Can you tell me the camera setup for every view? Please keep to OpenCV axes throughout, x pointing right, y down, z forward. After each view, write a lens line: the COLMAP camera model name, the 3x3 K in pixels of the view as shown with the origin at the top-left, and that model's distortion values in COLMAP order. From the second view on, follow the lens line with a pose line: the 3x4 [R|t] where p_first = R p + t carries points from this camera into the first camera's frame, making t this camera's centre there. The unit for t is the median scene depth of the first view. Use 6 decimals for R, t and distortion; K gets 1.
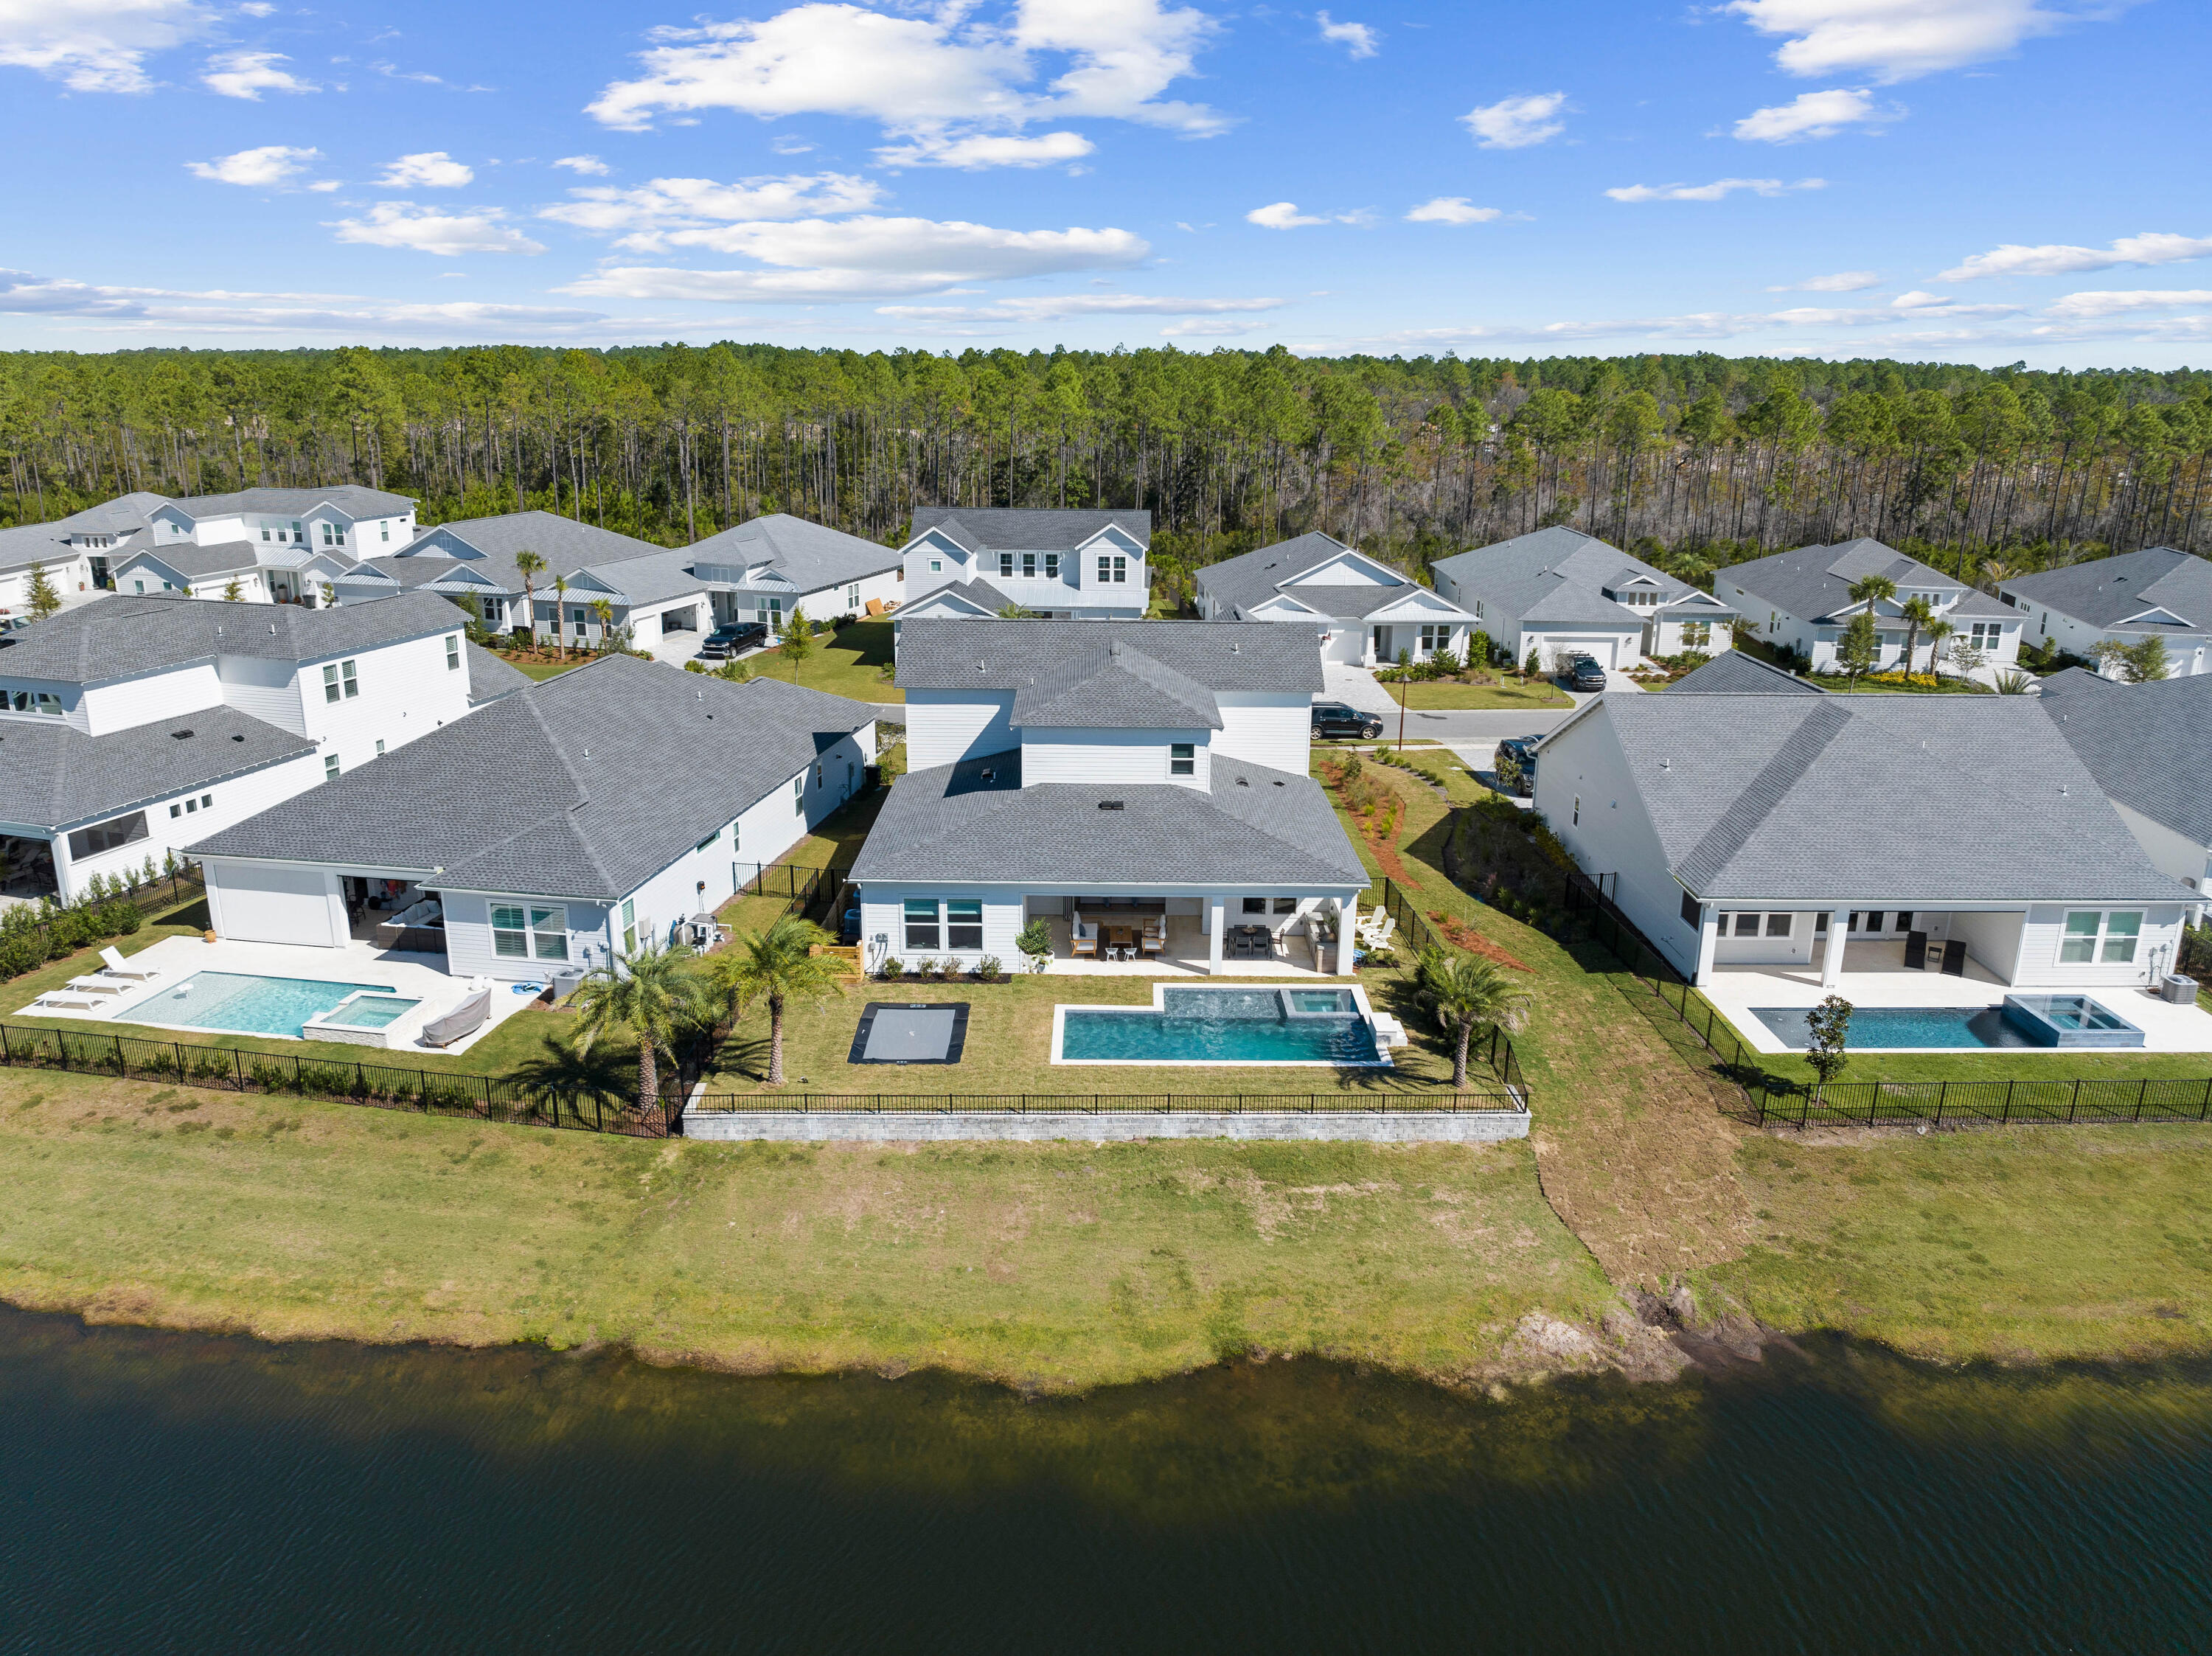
lens RADIAL K [[1549.6, 0, 1104.8], [0, 1549.6, 826.5], [0, 0, 1]] dist [-0.001757, -0.001941]
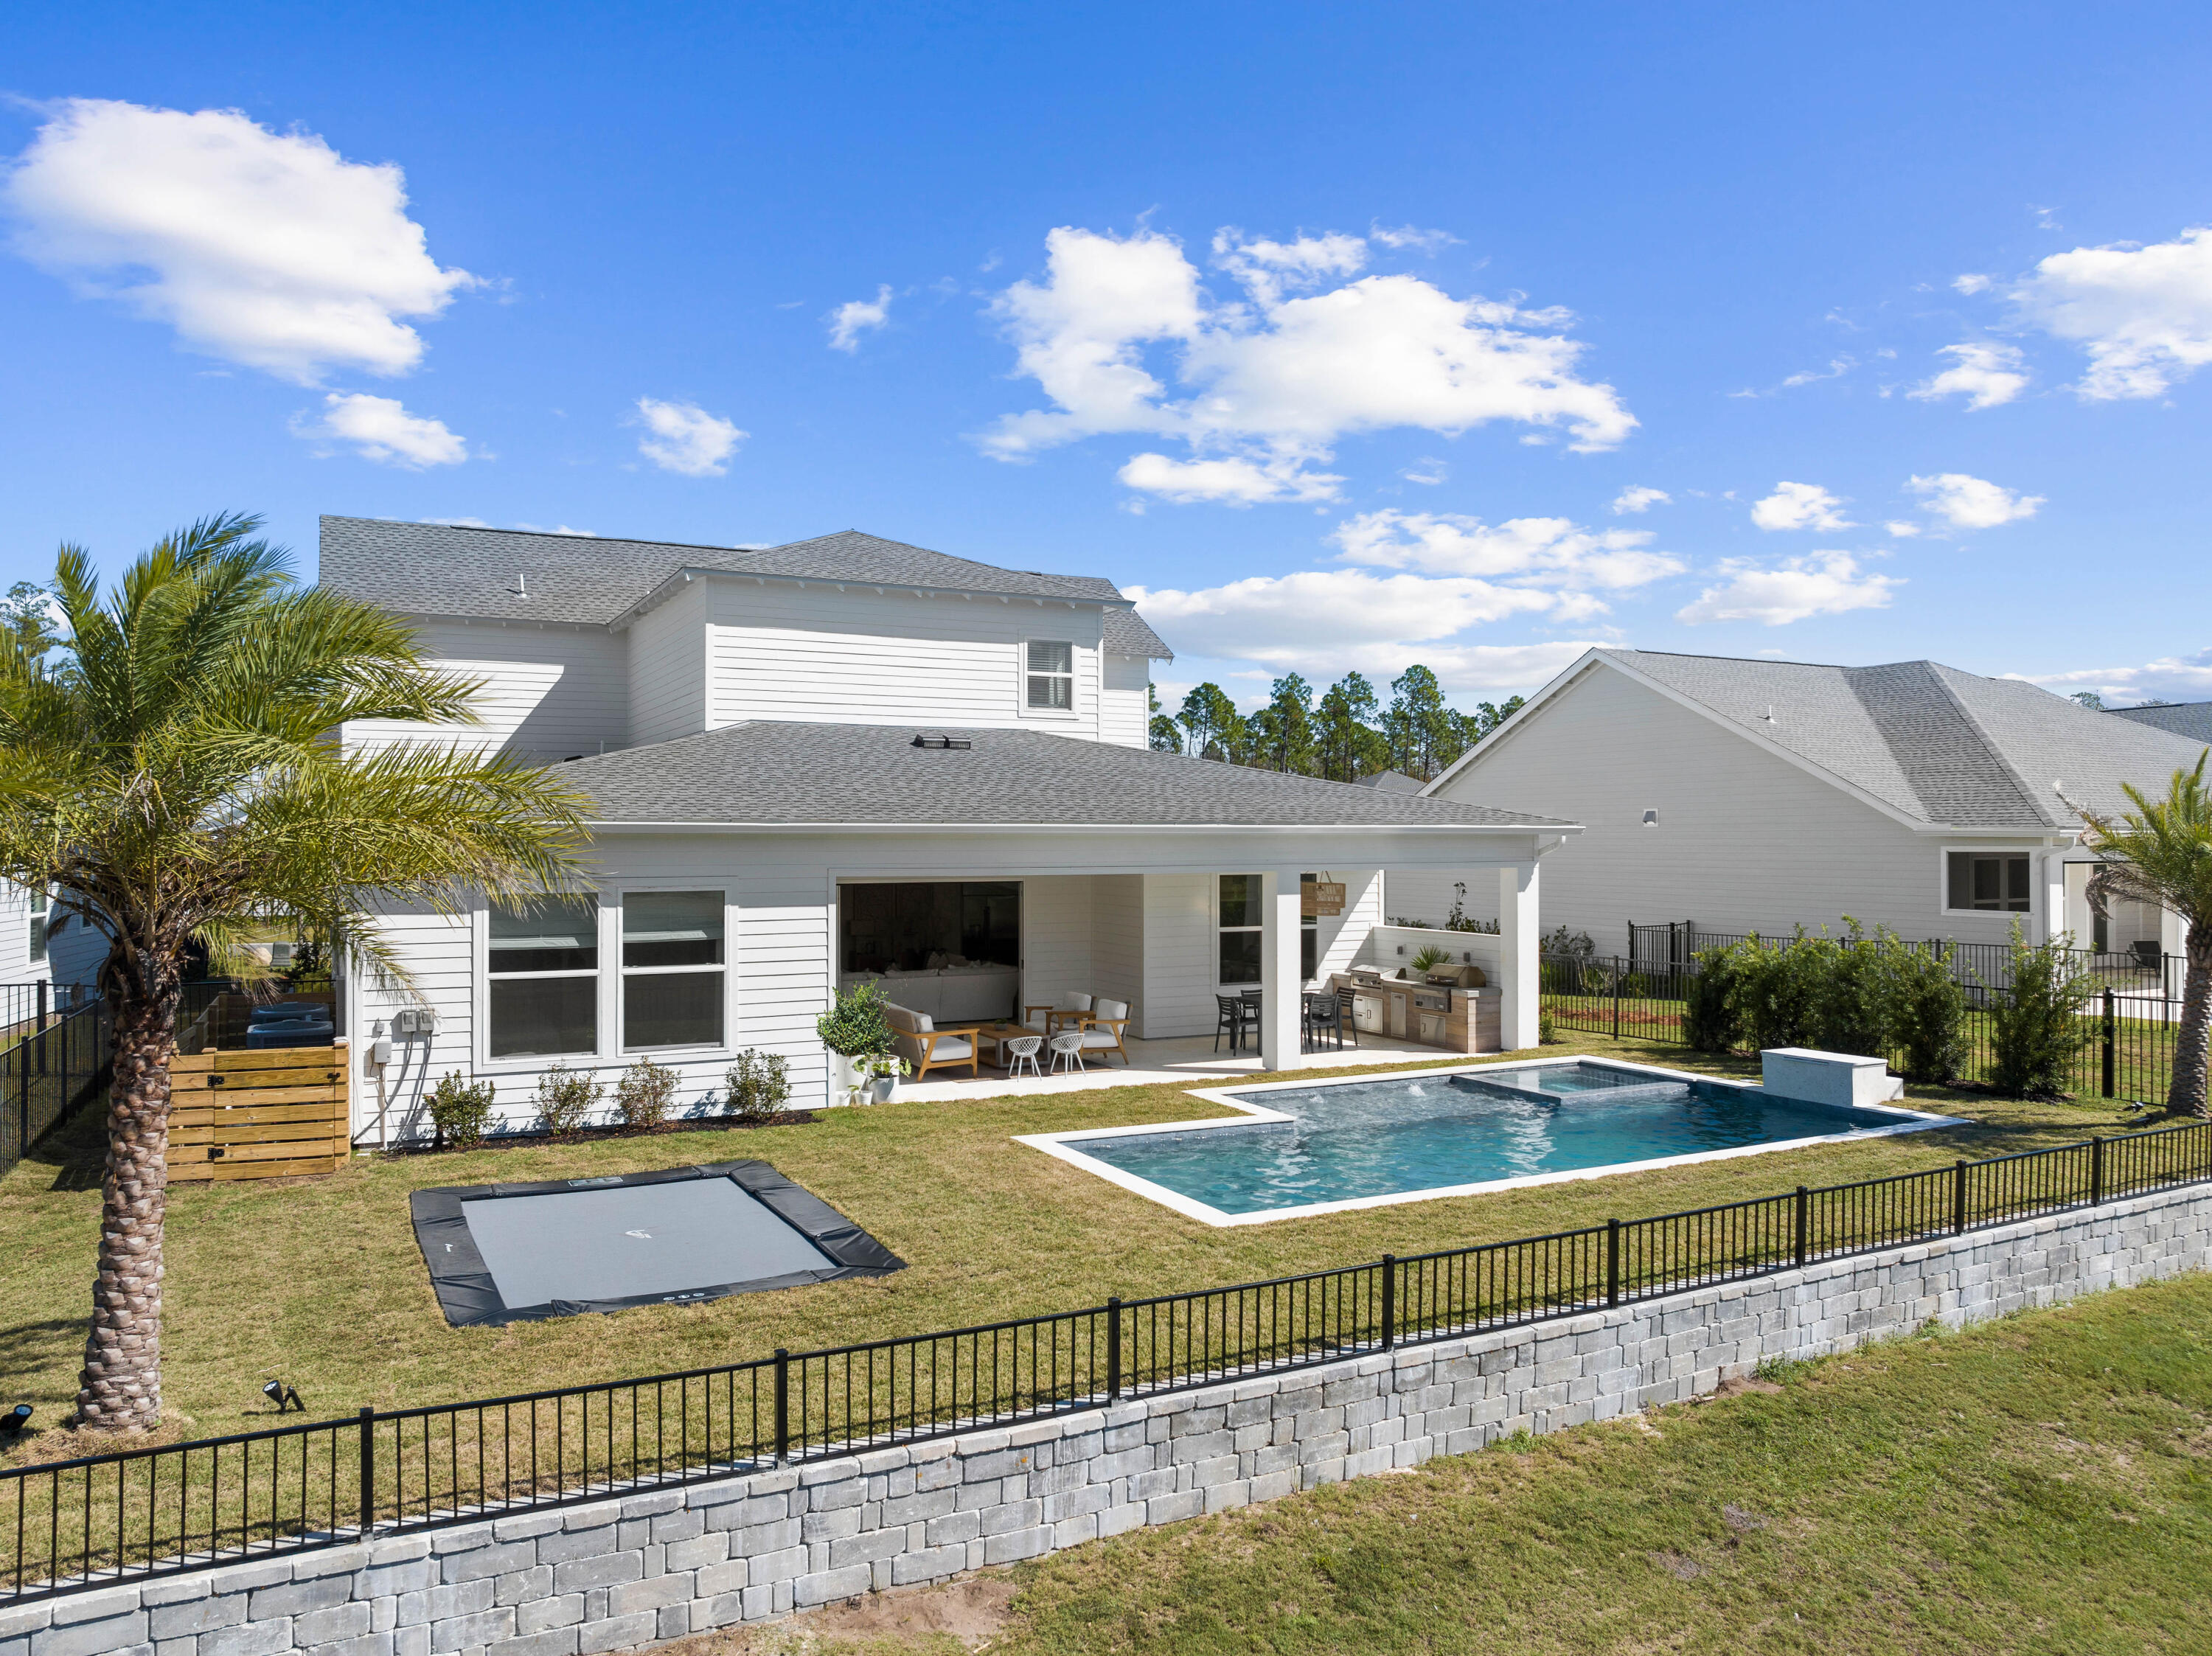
lens RADIAL K [[1549.6, 0, 1099.8], [0, 1549.6, 828.9], [0, 0, 1]] dist [-0.001757, -0.001941]
pose [[0.895070, -0.014242, 0.445698, -0.158958], [0.144472, 0.954842, -0.259624, 0.136421], [-0.421874, 0.296773, 0.856708, 0.655990]]
